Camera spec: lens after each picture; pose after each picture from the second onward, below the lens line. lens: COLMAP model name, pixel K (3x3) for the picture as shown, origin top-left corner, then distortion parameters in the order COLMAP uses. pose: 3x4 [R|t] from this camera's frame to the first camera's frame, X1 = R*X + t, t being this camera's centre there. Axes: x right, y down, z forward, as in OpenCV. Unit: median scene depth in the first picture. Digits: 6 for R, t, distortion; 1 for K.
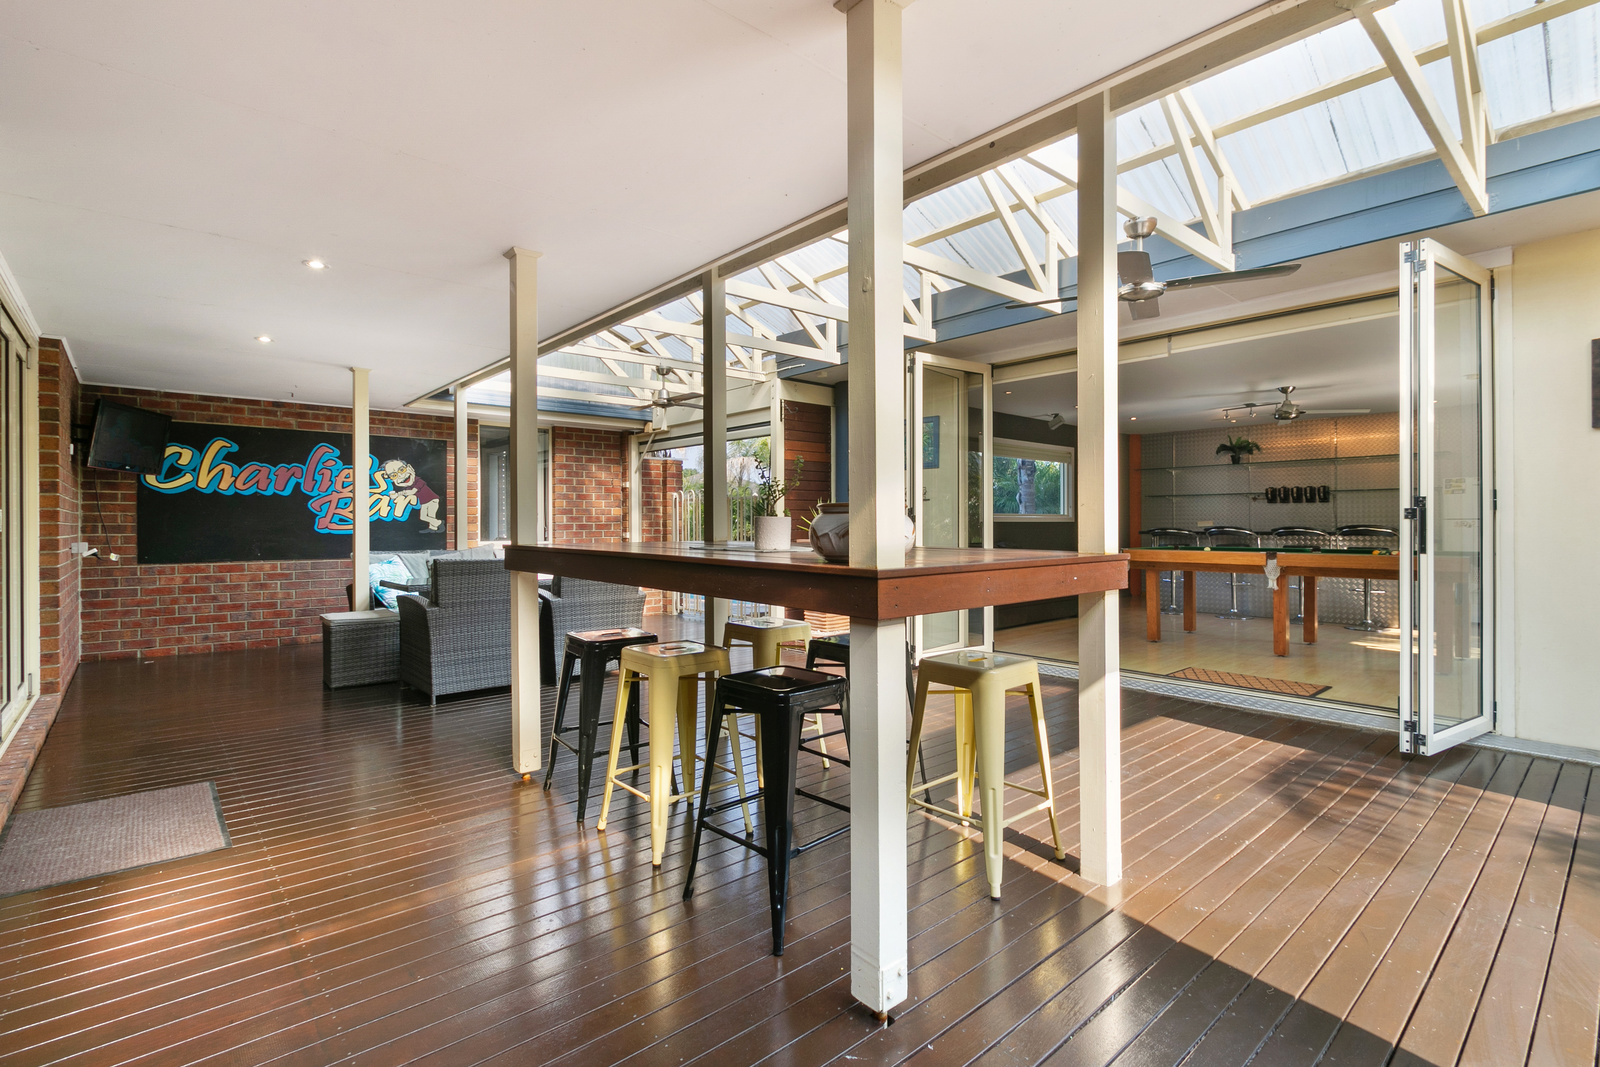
lens RADIAL K [[744.7, 0, 812.6], [0, 744.7, 523.8], [0, 0, 1]] dist [0.009573, -0.004709]
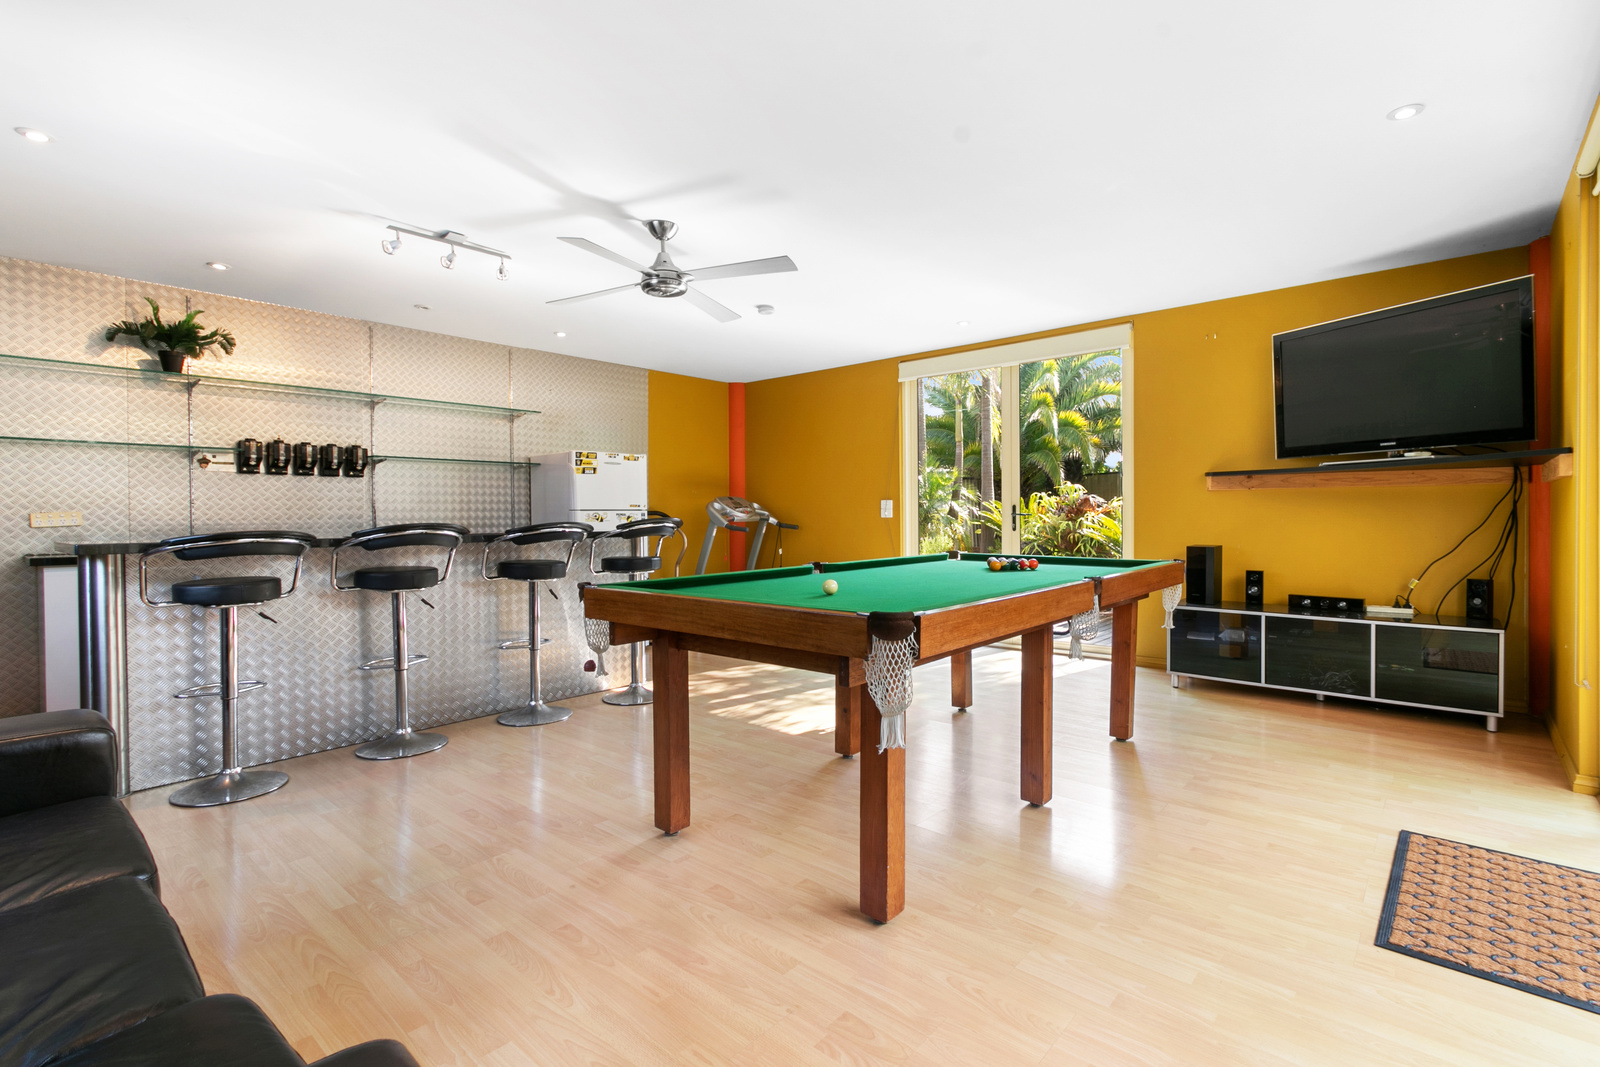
lens RADIAL K [[744.7, 0, 800.2], [0, 744.7, 526.3], [0, 0, 1]] dist [0.009573, -0.004709]
pose [[-0.108307, -0.020979, 0.993896, 0.123366], [0.003387, 0.999764, 0.021472, -0.003874], [-0.994112, 0.005692, -0.108211, 0.738729]]
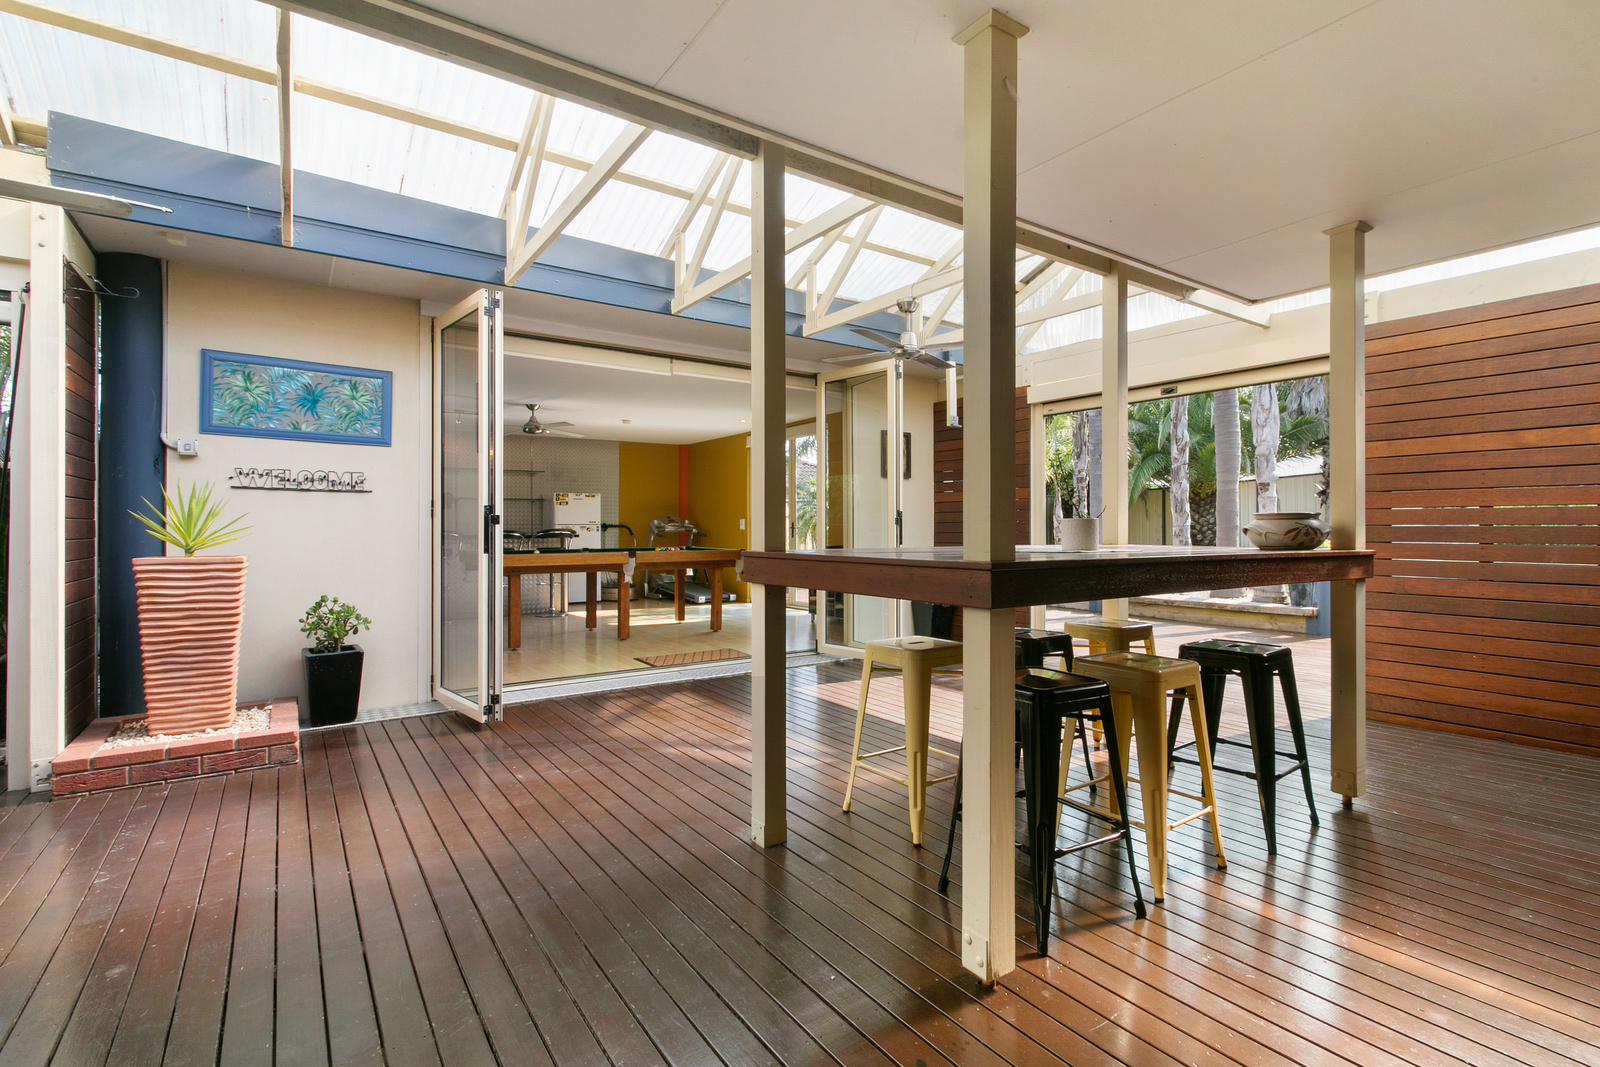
lens RADIAL K [[744.7, 0, 805.5], [0, 744.7, 523.3], [0, 0, 1]] dist [0.009573, -0.004709]
pose [[0.130105, 0.003345, 0.991495, -0.308898], [-0.000363, 0.999994, -0.003326, -0.002332], [-0.991500, 0.000073, 0.130106, 0.350007]]
